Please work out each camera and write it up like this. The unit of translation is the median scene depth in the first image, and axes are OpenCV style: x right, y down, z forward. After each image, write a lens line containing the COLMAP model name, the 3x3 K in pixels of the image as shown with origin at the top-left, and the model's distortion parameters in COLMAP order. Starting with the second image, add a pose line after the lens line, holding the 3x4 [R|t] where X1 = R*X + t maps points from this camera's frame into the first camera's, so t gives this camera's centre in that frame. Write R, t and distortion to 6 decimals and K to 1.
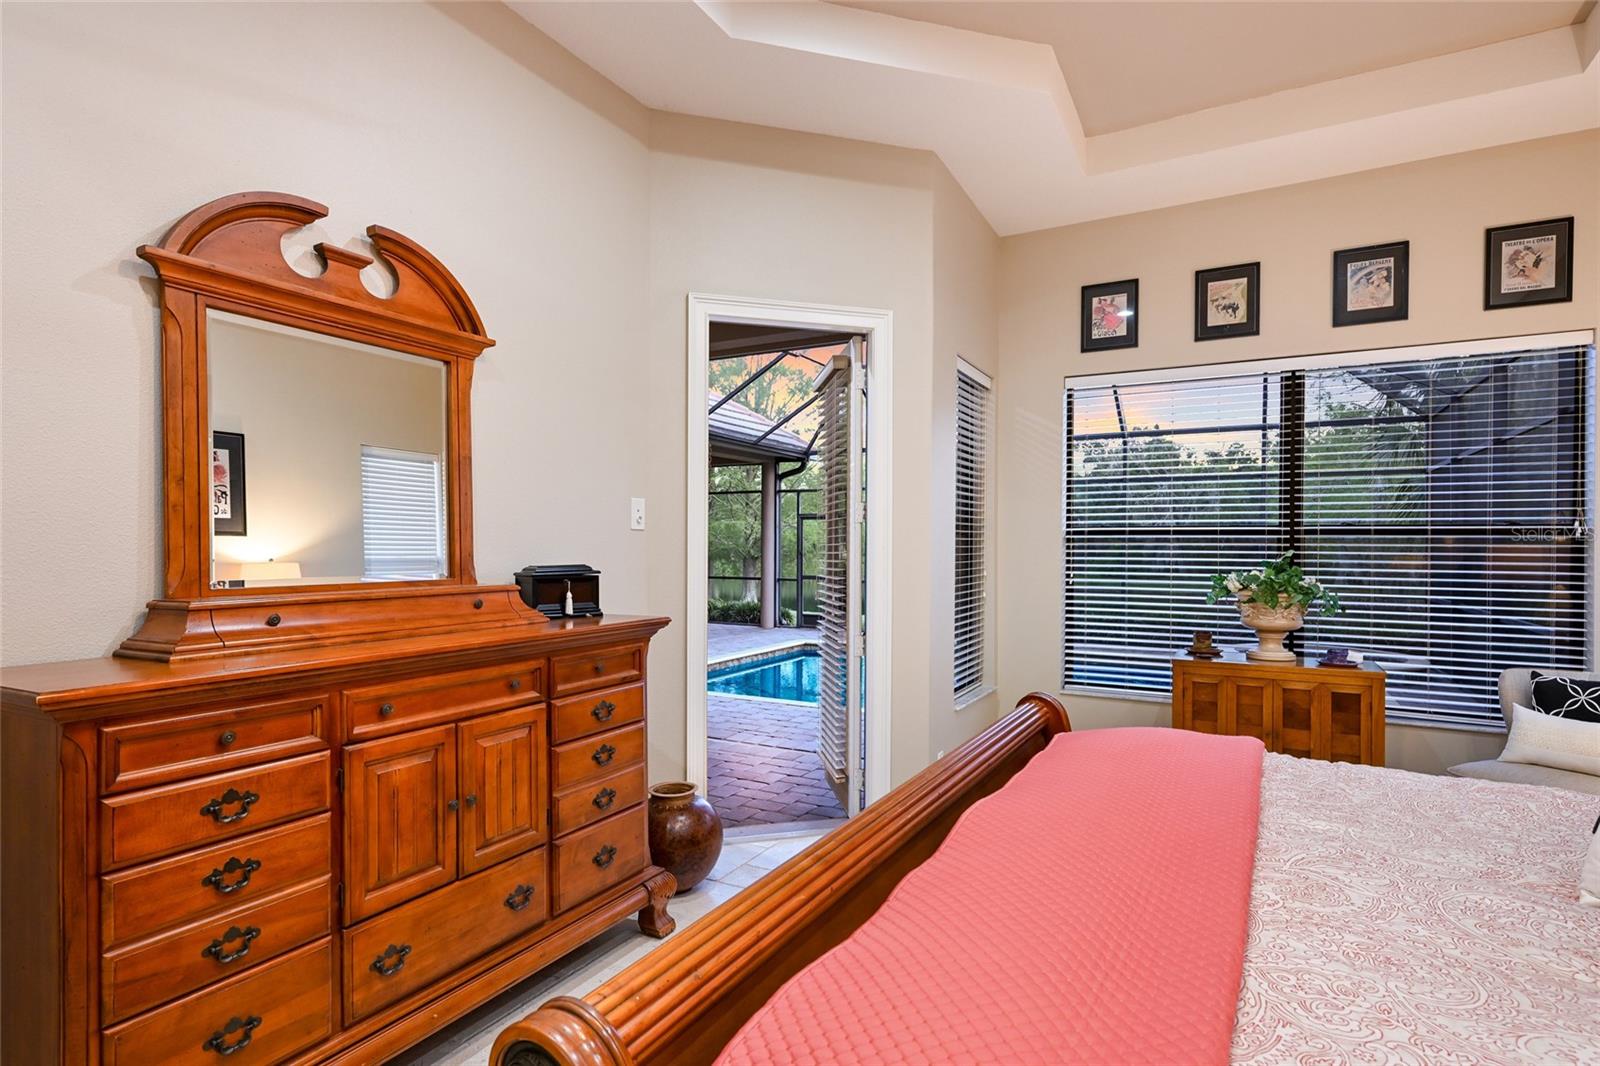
lens RADIAL K [[813.9, 0, 801.5], [0, 813.9, 546.3], [0, 0, 1]] dist [0.003658, 0.000980]
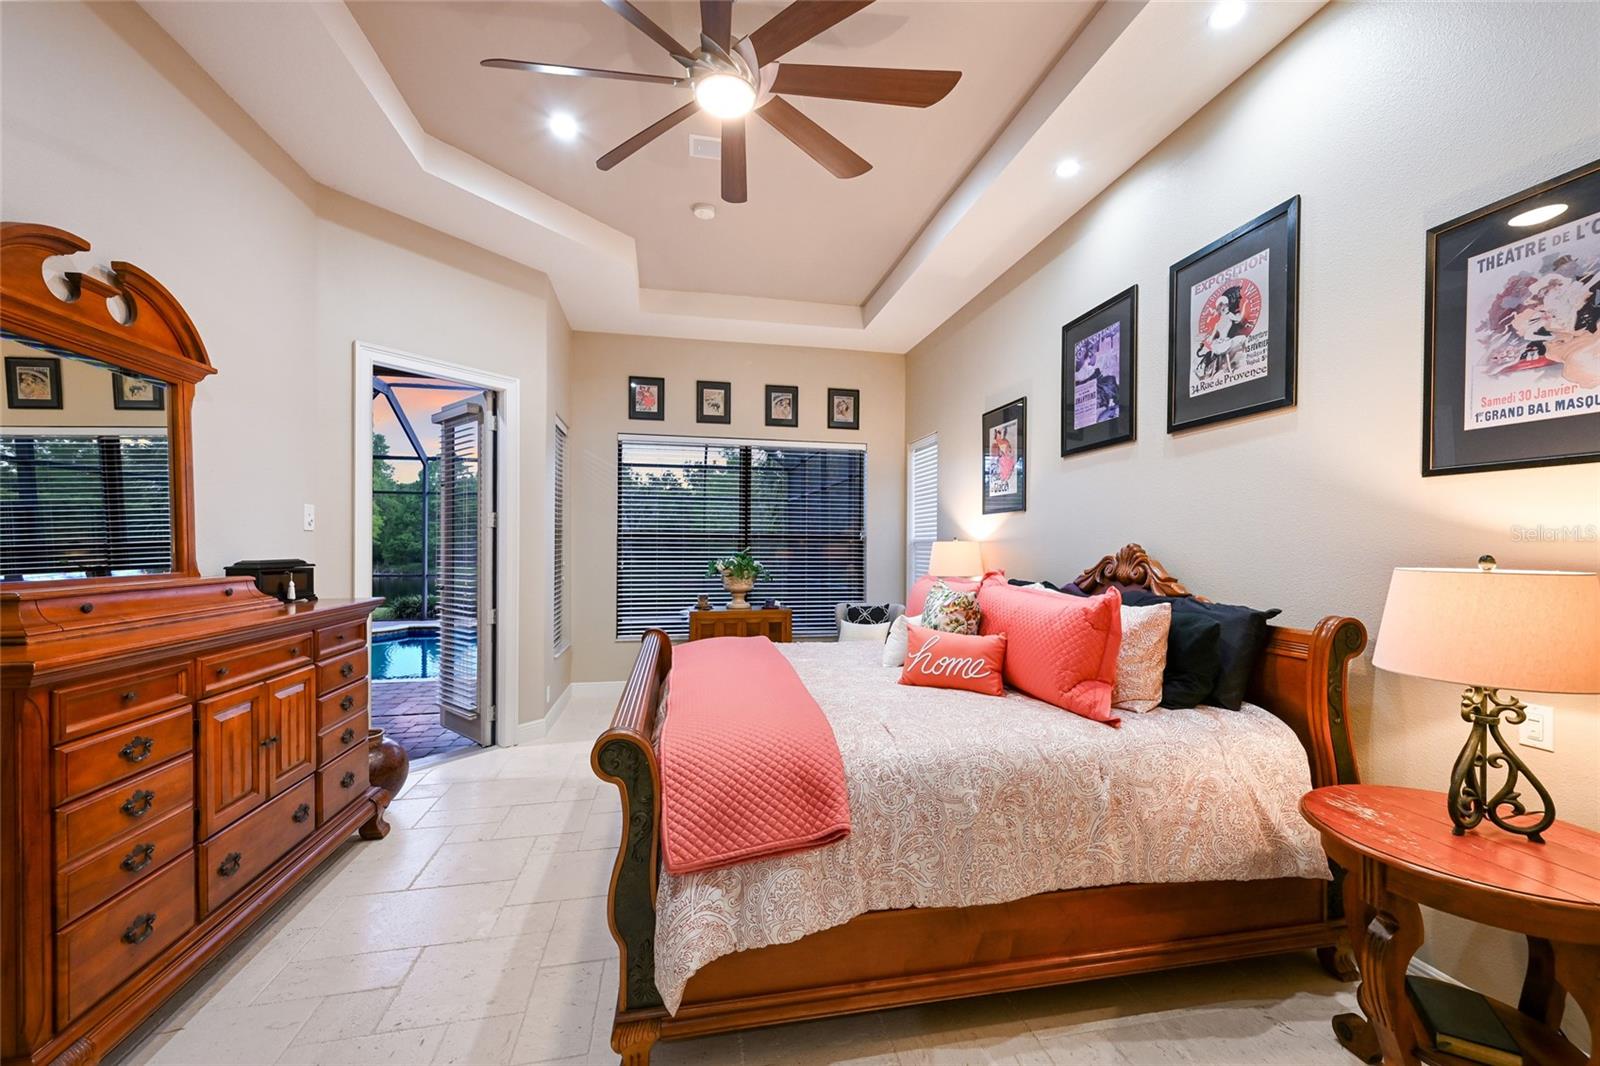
lens RADIAL K [[637.7, 0, 803.9], [0, 637.7, 536.7], [0, 0, 1]] dist [0.000737, 0.000119]
pose [[0.768033, 0.008504, 0.640354, -0.320686], [-0.001025, 0.999927, -0.012050, -0.000875], [-0.640410, 0.008598, 0.767985, -0.254260]]
